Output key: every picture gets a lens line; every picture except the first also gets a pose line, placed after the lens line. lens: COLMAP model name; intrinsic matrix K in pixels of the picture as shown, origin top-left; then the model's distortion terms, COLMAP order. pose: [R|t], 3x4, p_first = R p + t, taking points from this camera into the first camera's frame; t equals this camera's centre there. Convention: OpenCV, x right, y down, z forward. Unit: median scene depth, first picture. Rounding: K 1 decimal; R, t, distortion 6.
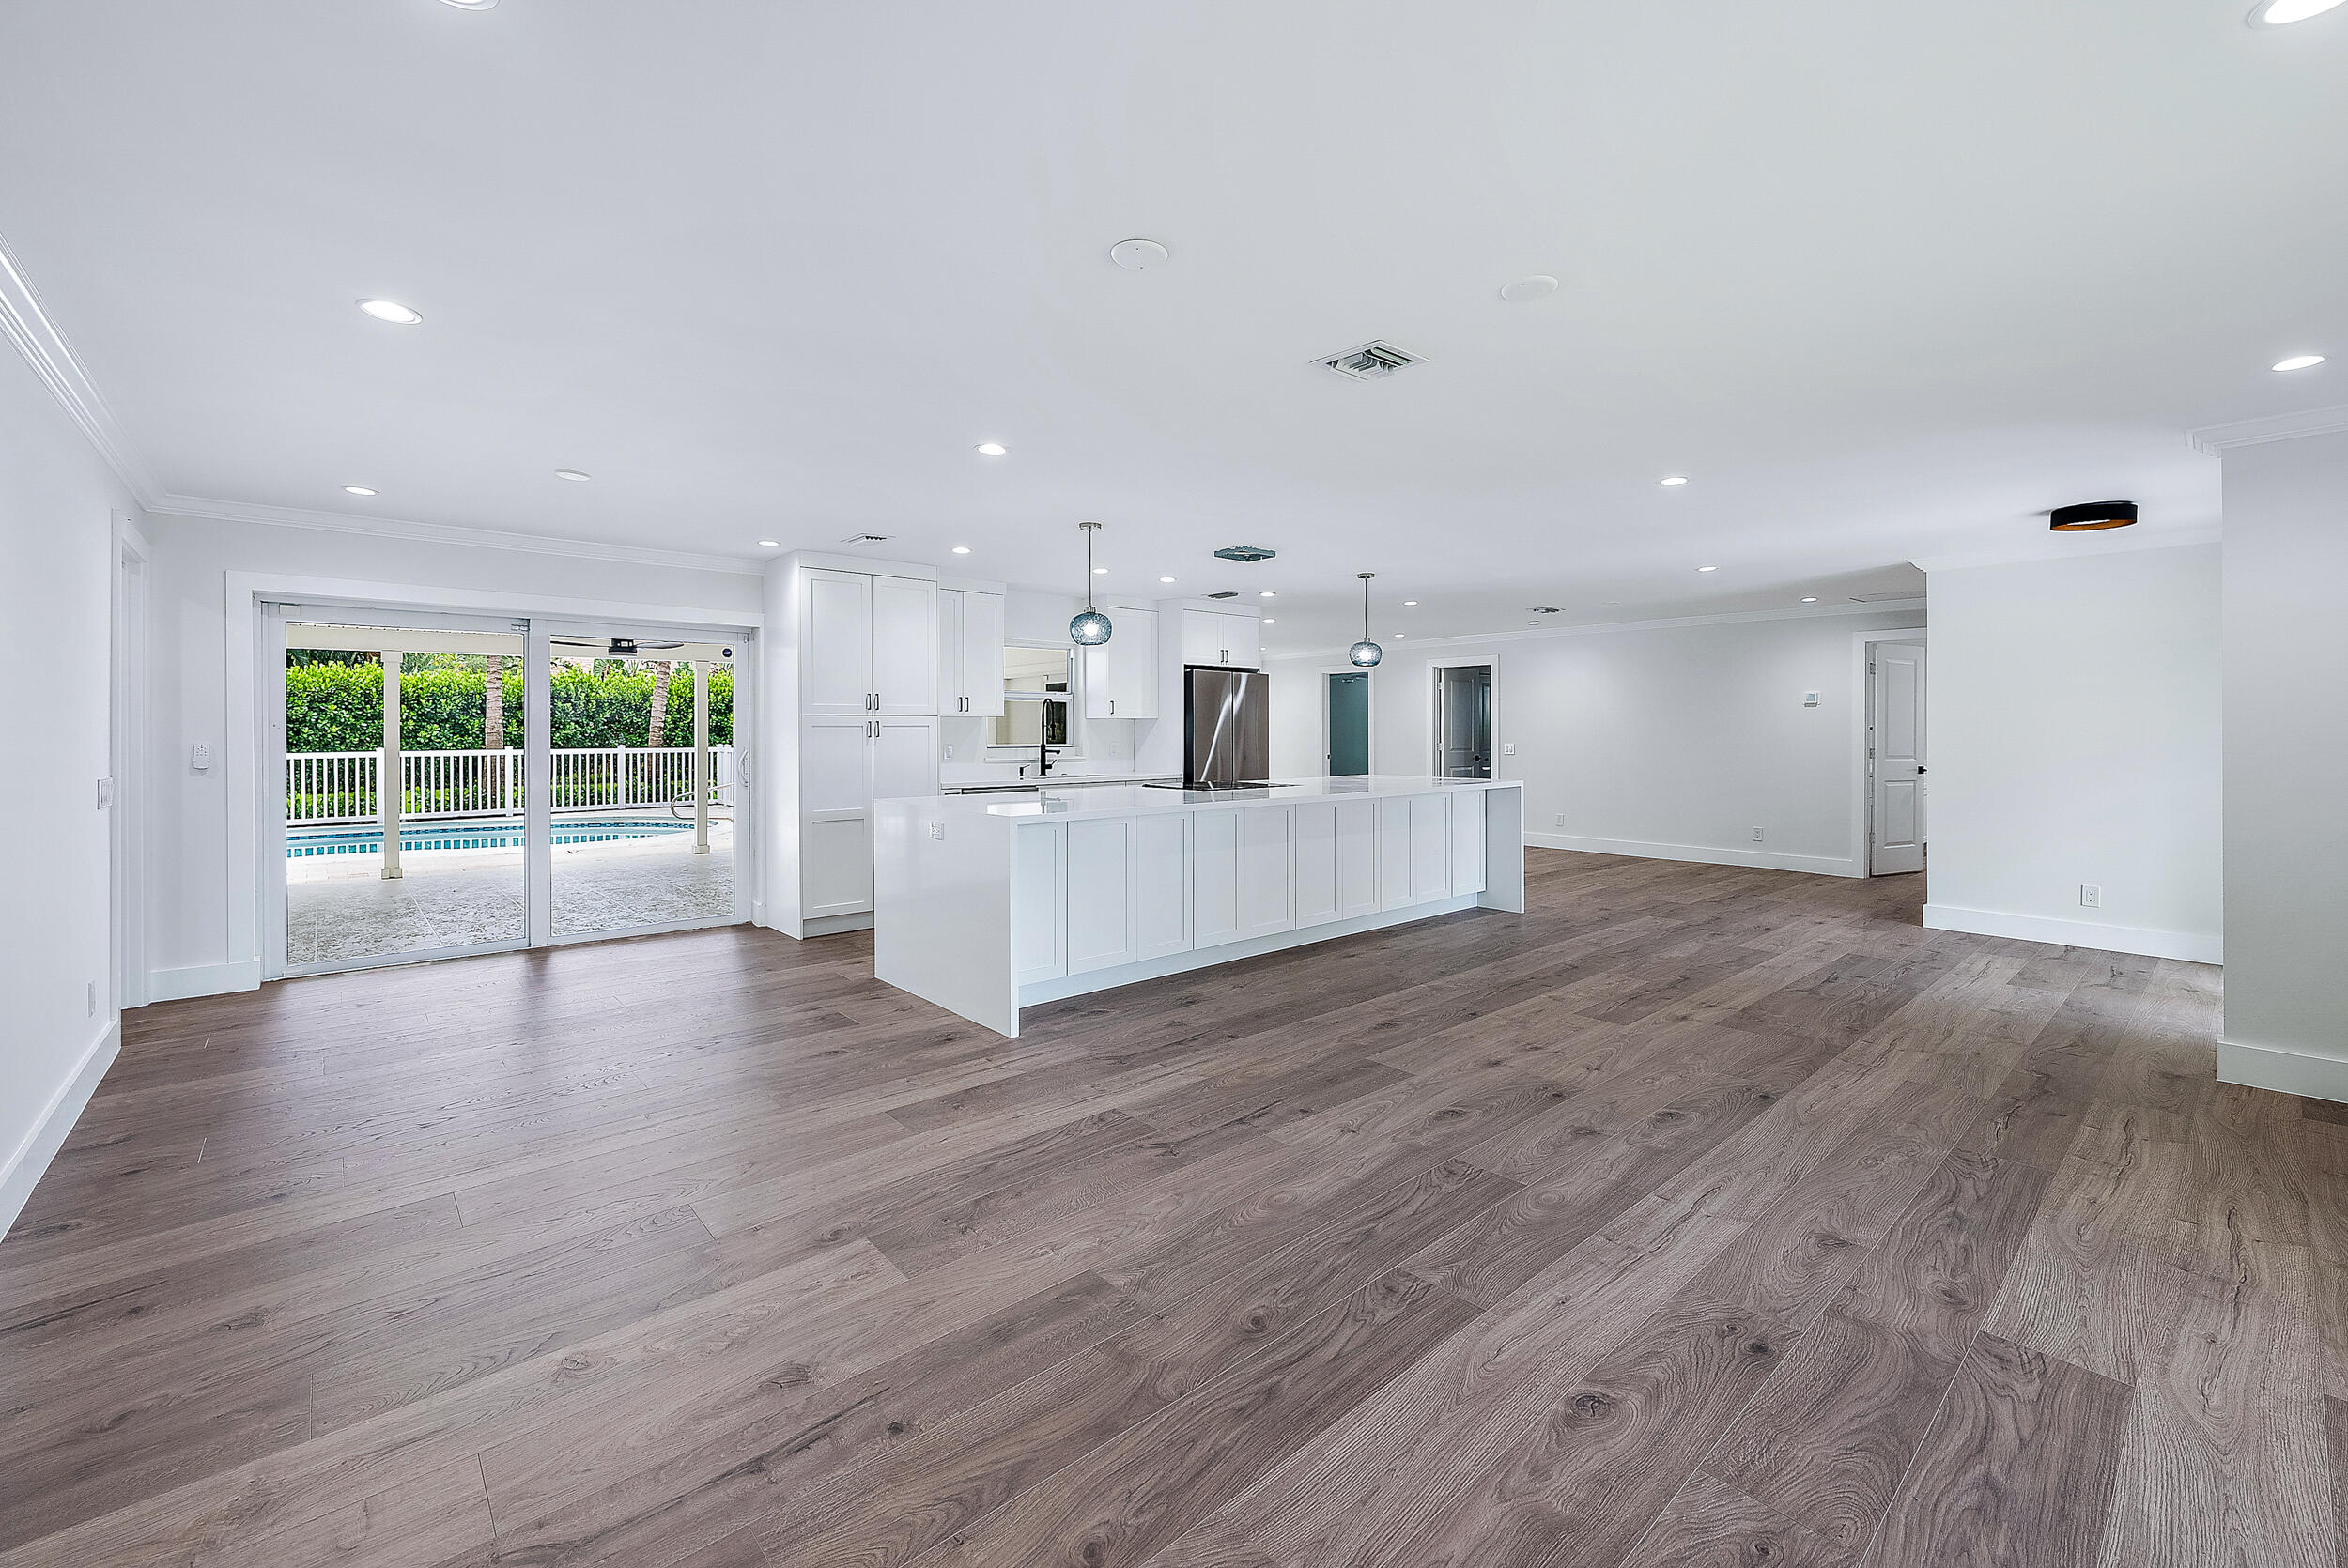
lens RADIAL K [[955.9, 0, 1142.4], [0, 955.9, 734.3], [0, 0, 1]] dist [-0.001589, 0.000413]
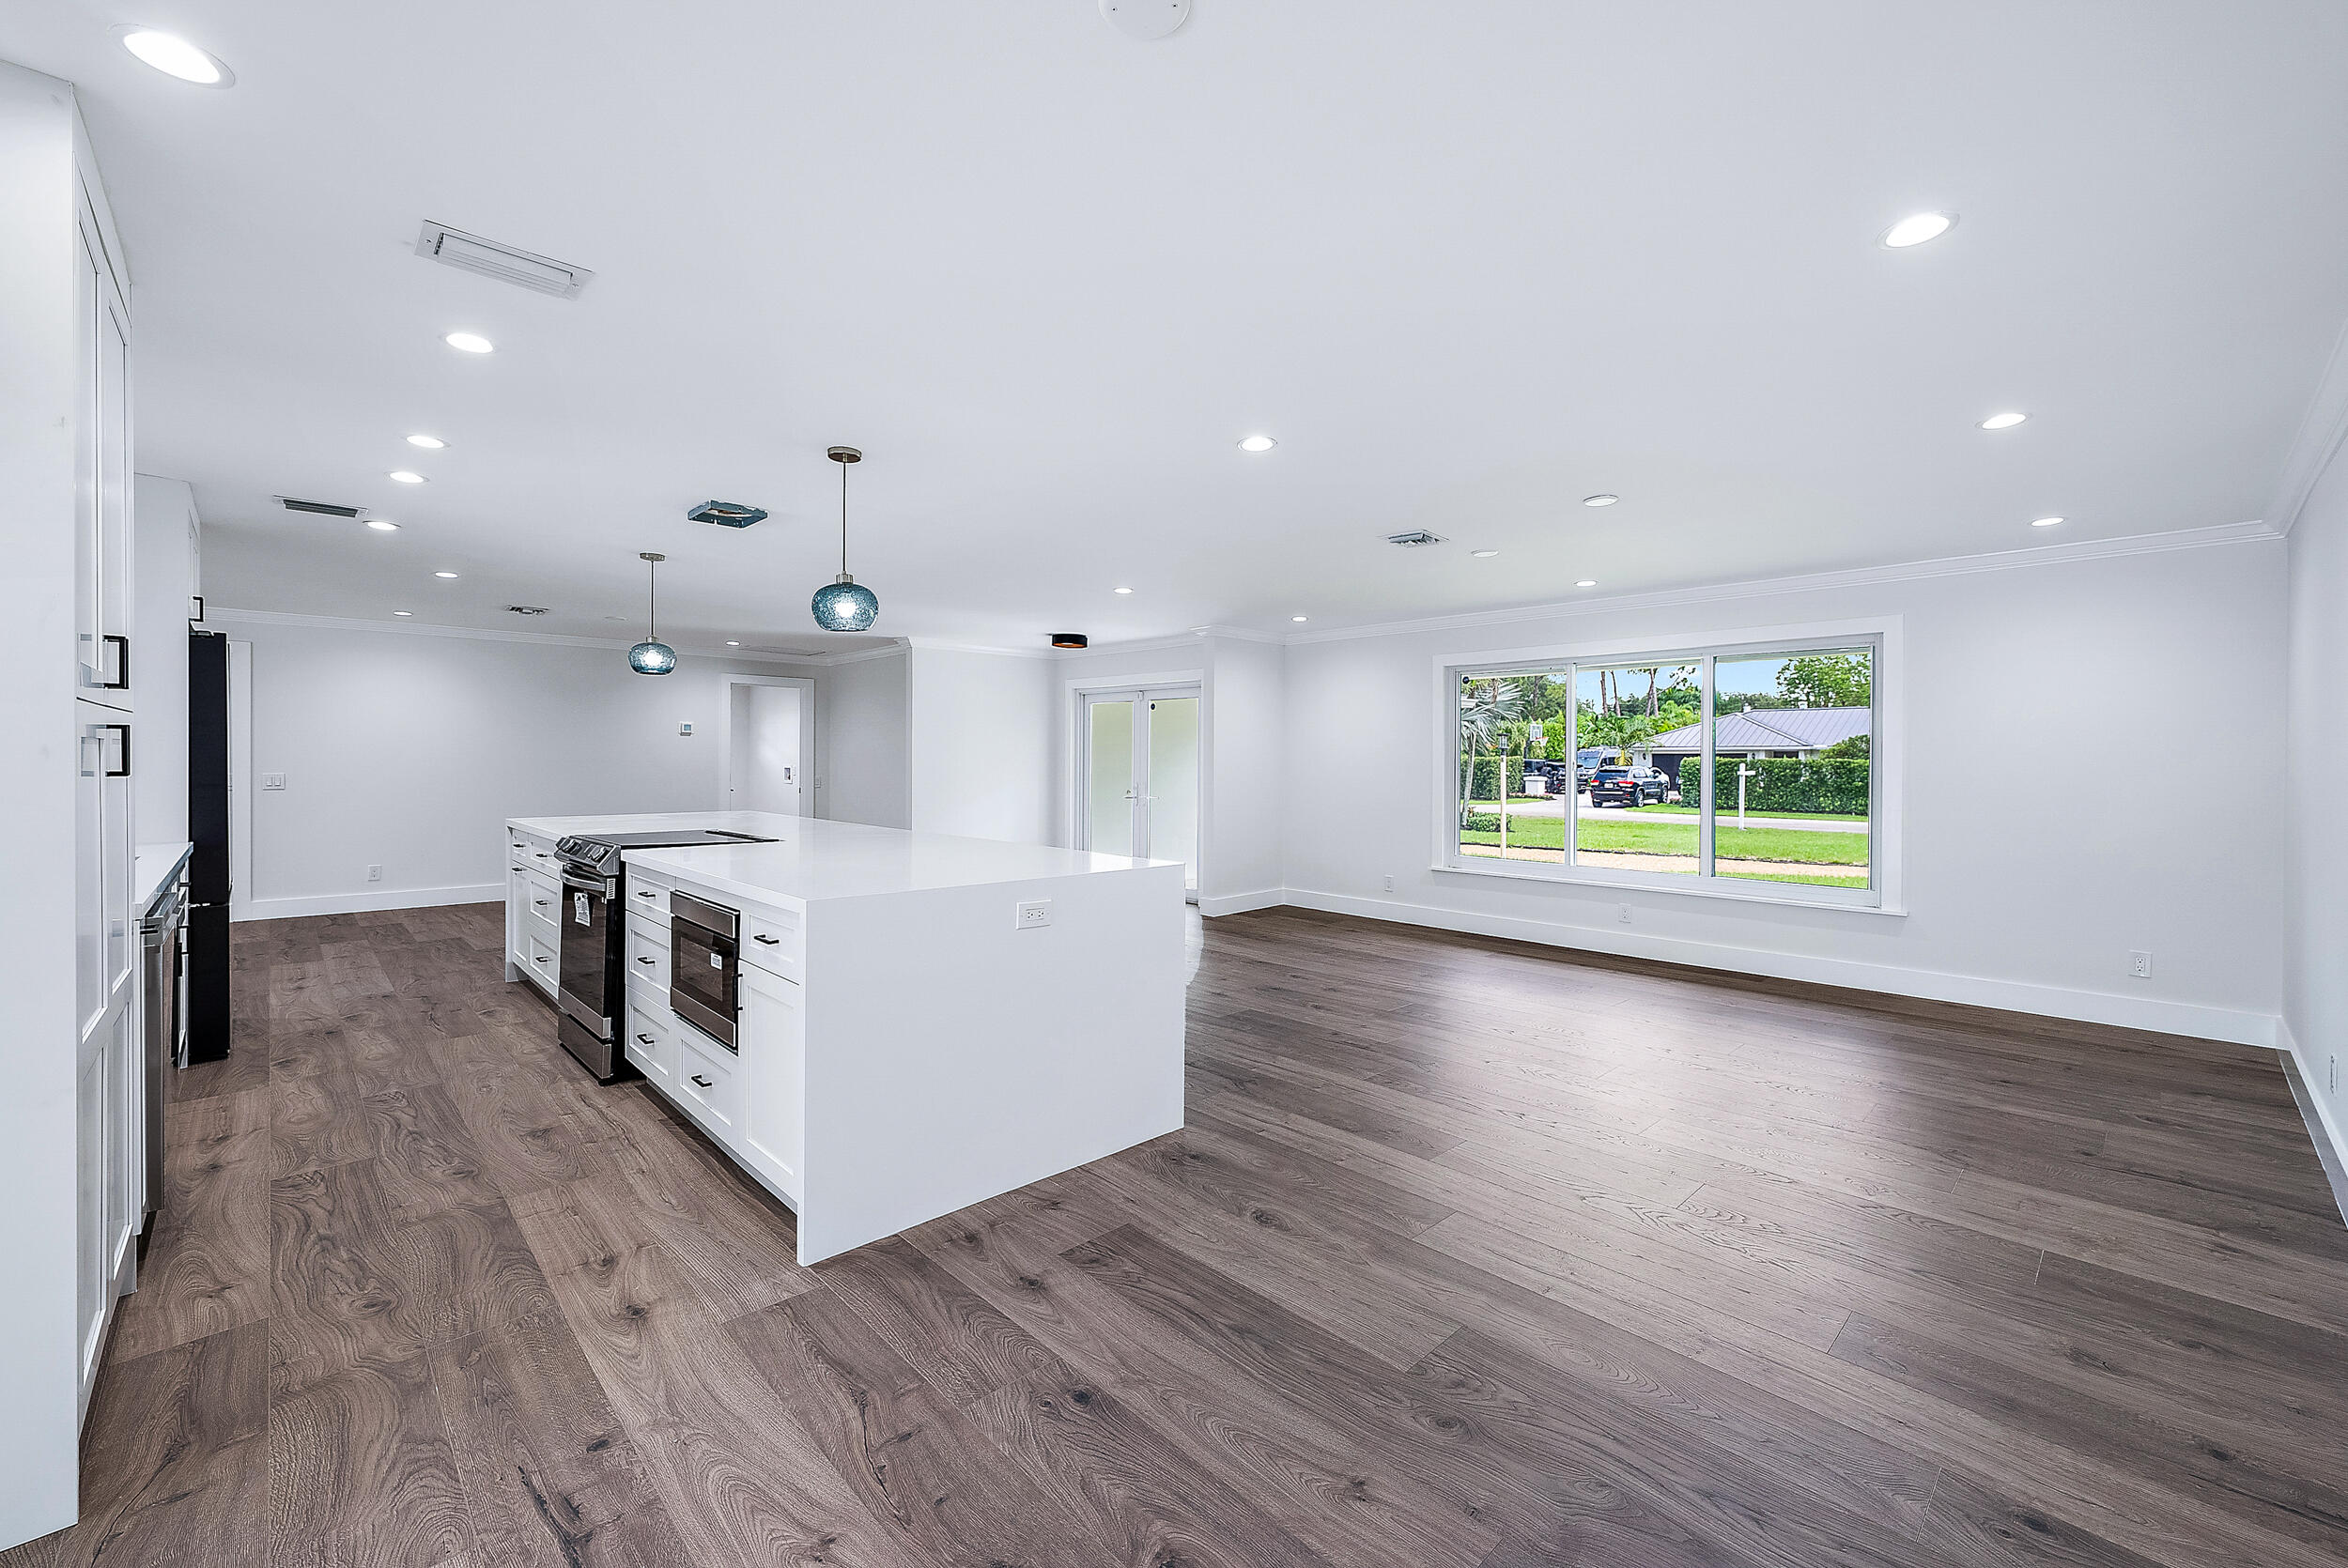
lens RADIAL K [[955.9, 0, 1174.0], [0, 955.9, 776.4], [0, 0, 1]] dist [-0.001589, 0.000413]
pose [[-0.061311, -0.019649, 0.997925, -1.035284], [-0.012665, 0.999741, 0.018907, -0.011056], [-0.998038, -0.011479, -0.061544, 1.123400]]
